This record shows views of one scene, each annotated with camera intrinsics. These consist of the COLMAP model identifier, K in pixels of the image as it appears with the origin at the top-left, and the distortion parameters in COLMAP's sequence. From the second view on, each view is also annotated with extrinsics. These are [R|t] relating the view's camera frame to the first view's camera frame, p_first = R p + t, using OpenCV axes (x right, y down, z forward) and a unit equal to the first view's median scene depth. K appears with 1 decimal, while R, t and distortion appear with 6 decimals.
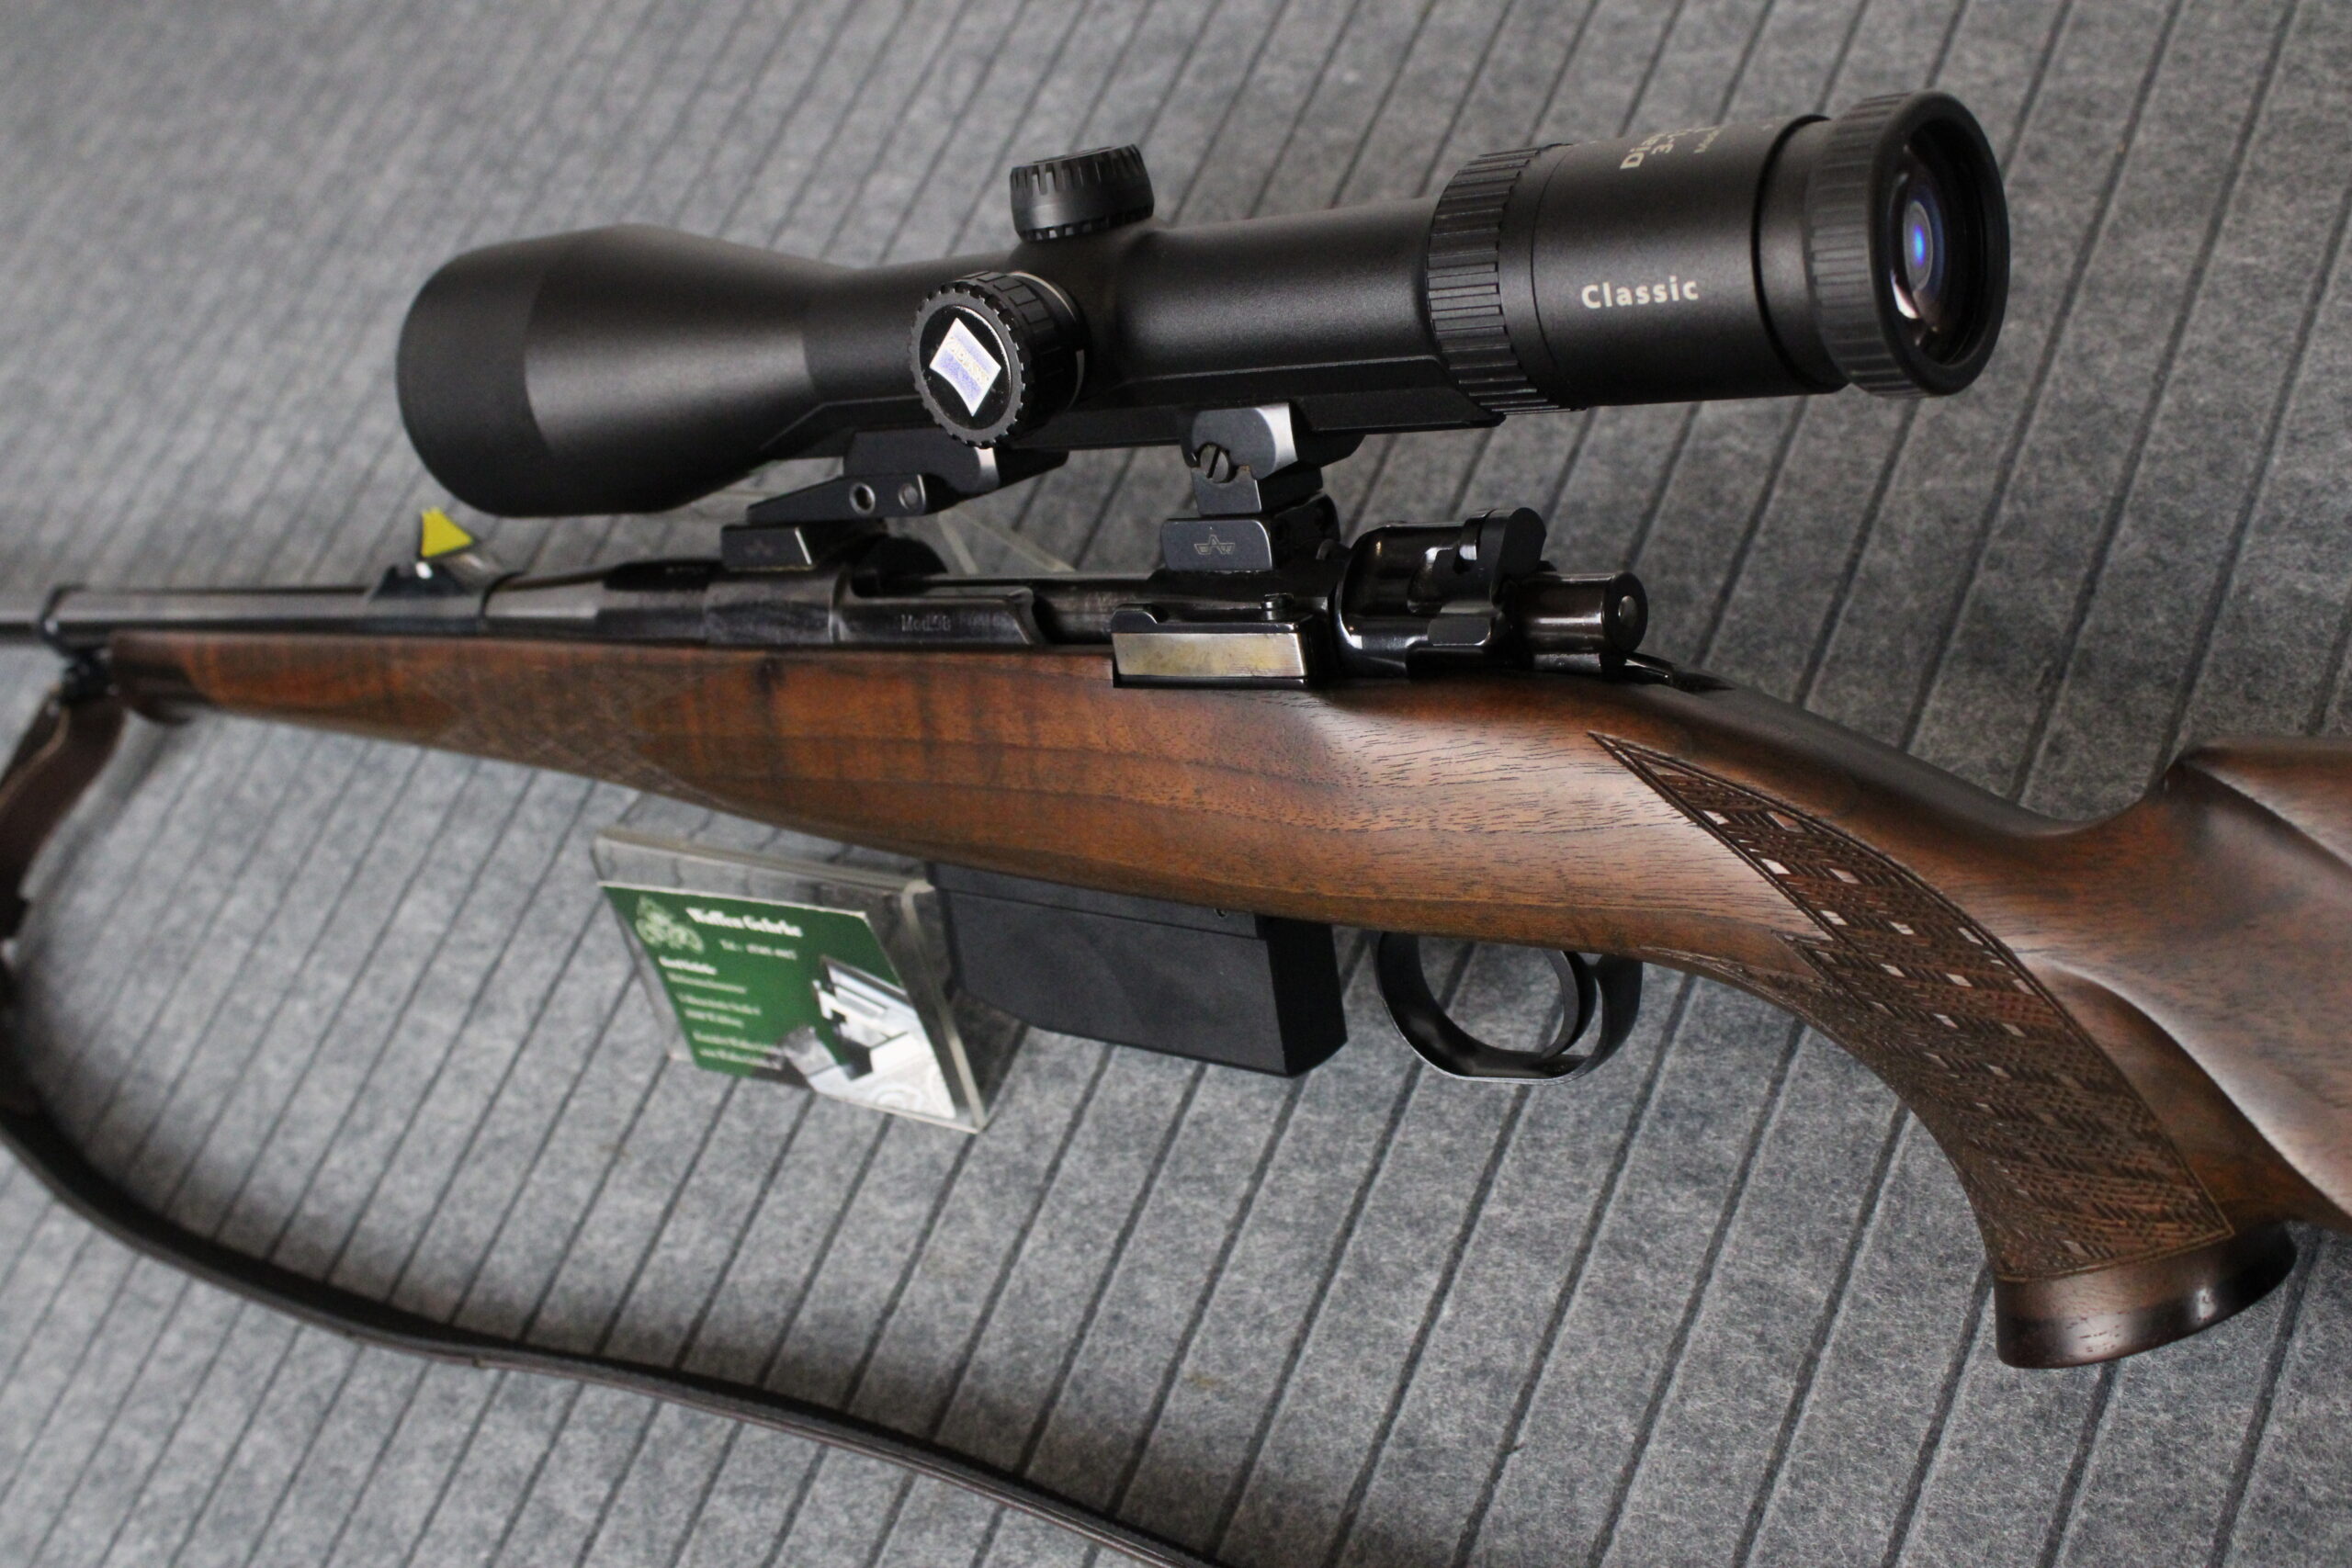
lens RADIAL K [[2802.7, 0, 1176.0], [0, 2802.7, 784.0], [0, 0, 1]] dist [-0.062627, 0.032592]
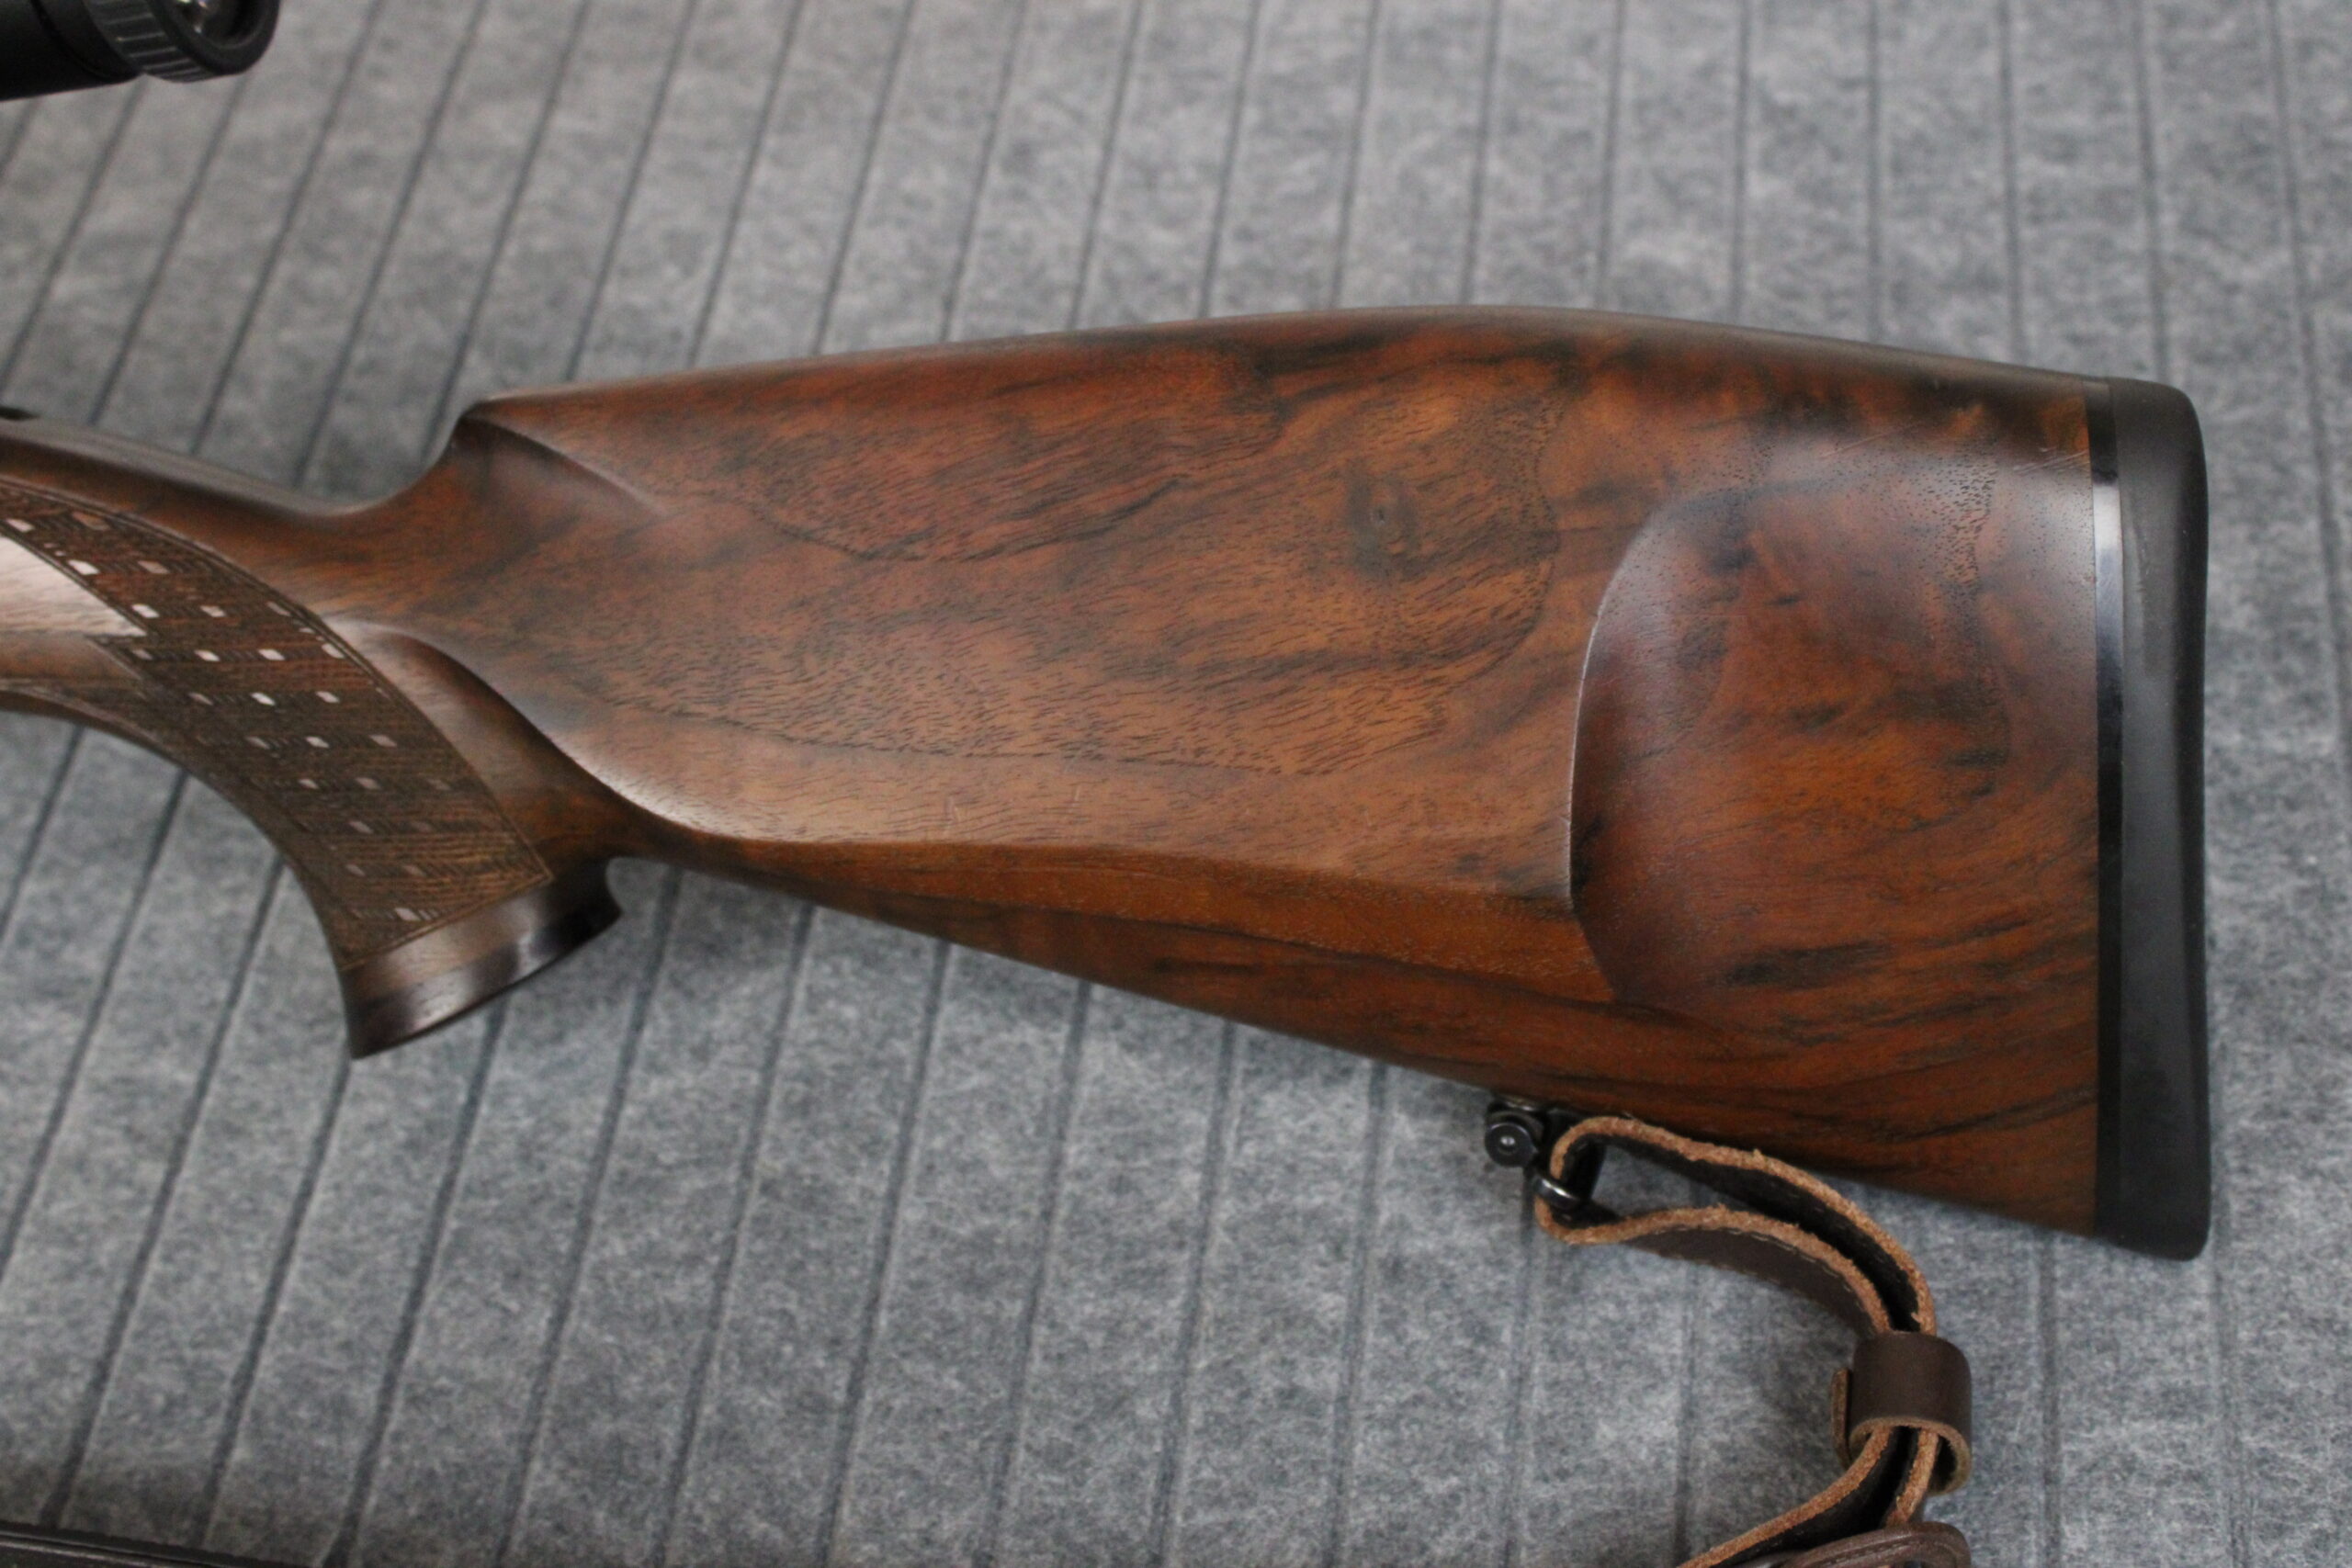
lens RADIAL K [[3110.5, 0, 1176.0], [0, 3110.5, 784.0], [0, 0, 1]] dist [-0.116436, 0.314168]
pose [[0.887878, -0.036630, 0.458619, 0.051118], [0.091037, 0.991104, -0.097085, 0.226056], [-0.450982, 0.127951, 0.883314, -0.113191]]
